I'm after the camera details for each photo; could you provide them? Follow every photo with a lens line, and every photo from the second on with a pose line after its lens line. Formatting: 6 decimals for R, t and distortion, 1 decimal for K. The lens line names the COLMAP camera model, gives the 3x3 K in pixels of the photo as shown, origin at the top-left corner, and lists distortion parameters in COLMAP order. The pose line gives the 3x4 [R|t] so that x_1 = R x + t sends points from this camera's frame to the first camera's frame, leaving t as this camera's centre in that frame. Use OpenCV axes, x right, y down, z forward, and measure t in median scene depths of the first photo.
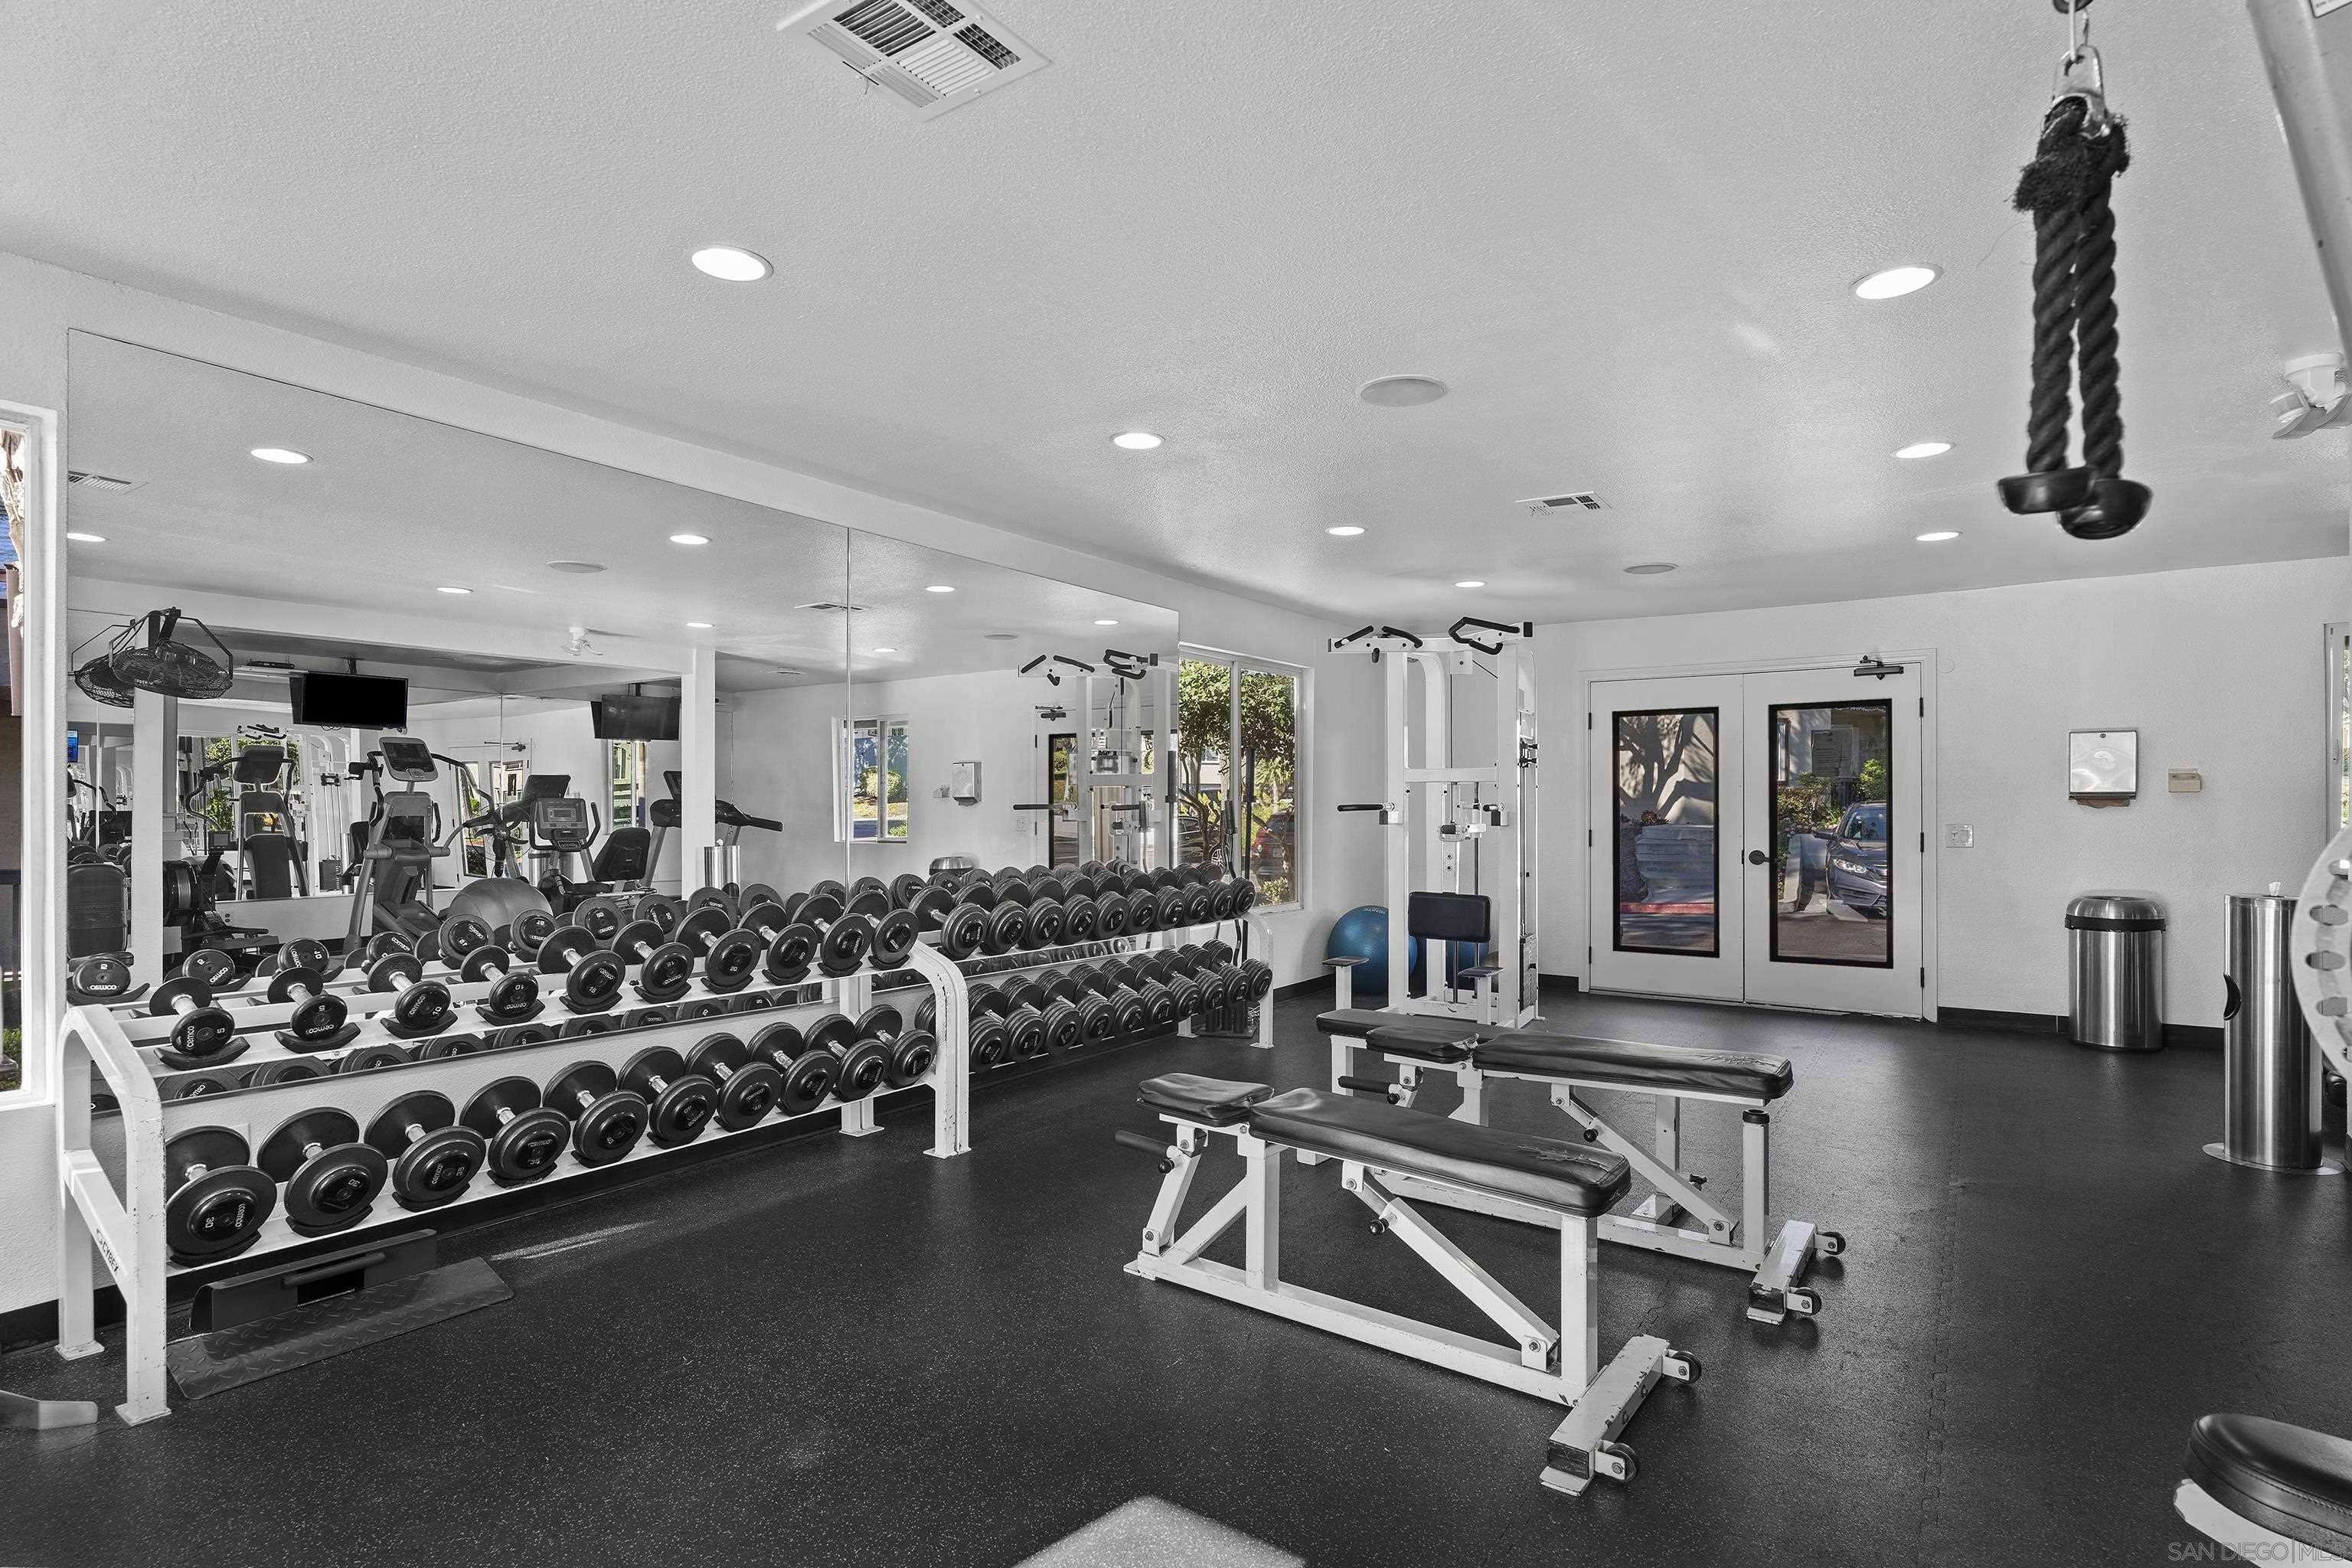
lens RADIAL K [[1165.9, 0, 1164.0], [0, 1165.9, 804.3], [0, 0, 1]] dist [0.002073, -0.001305]
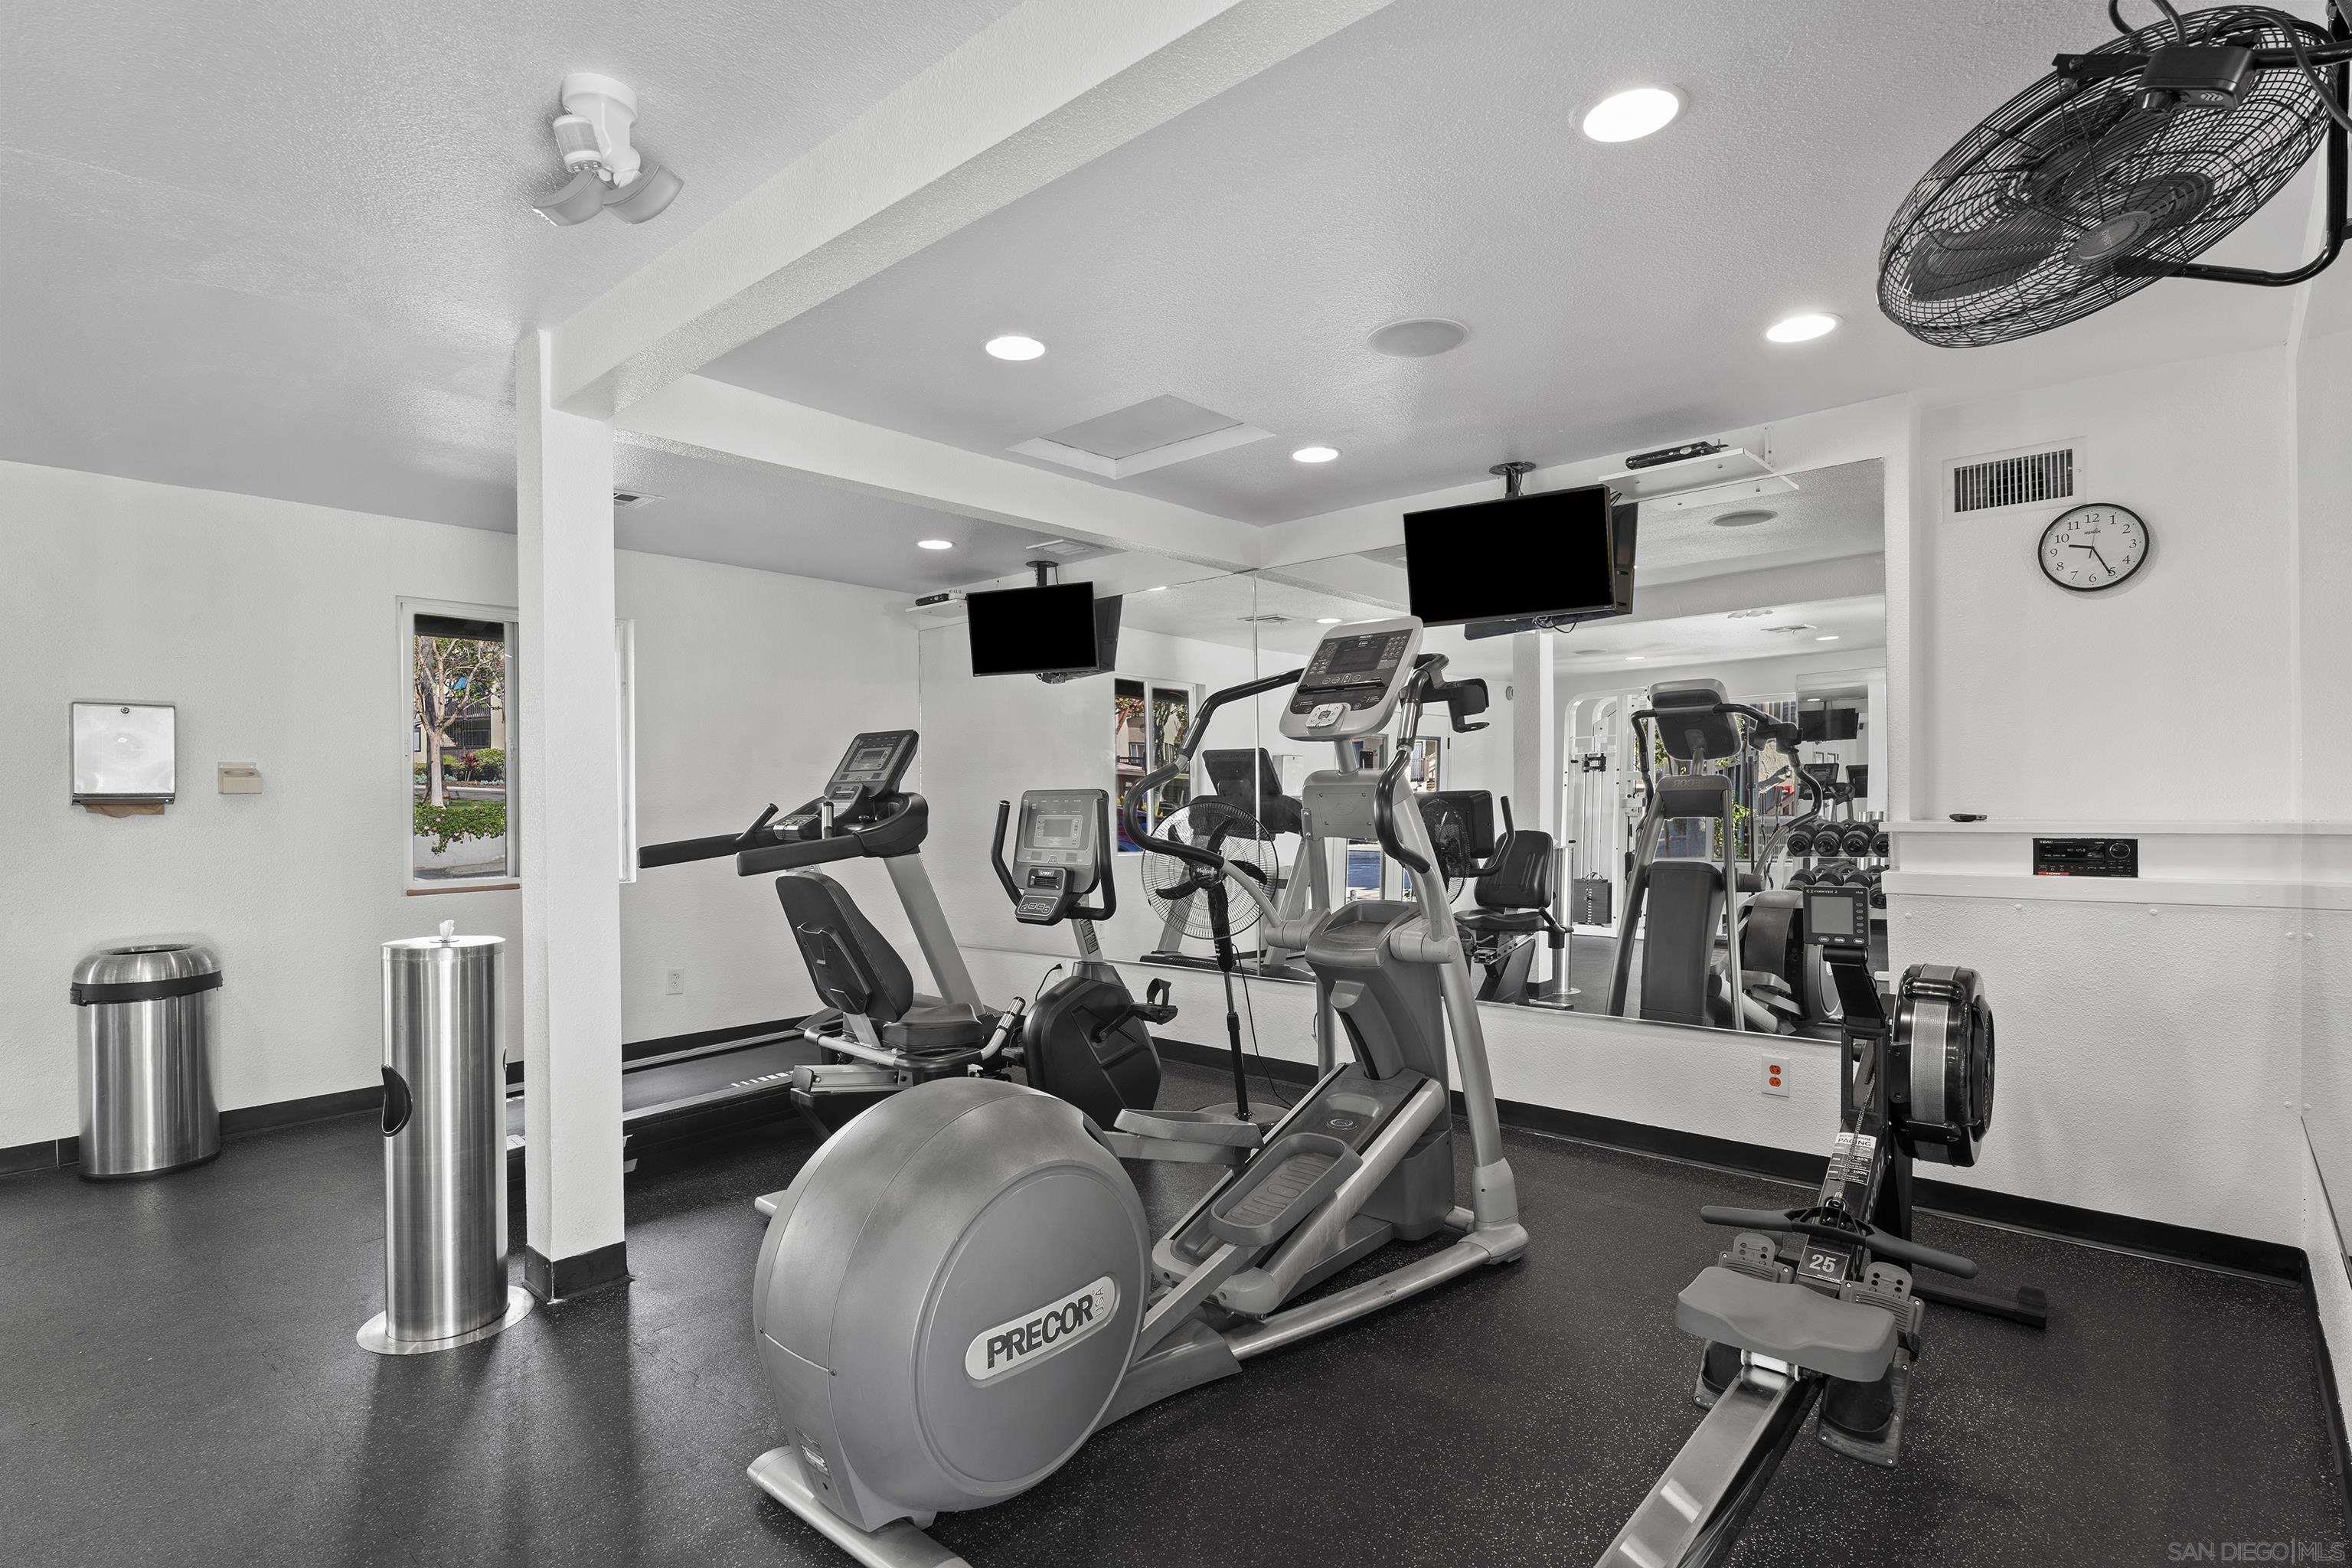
lens RADIAL K [[1165.9, 0, 1164.0], [0, 1165.9, 804.3], [0, 0, 1]] dist [0.002073, -0.001305]
pose [[0.123228, -0.006324, 0.992358, 0.214875], [0.013953, 0.999892, 0.004639, 0.000621], [-0.992280, 0.013275, 0.123303, 0.330393]]
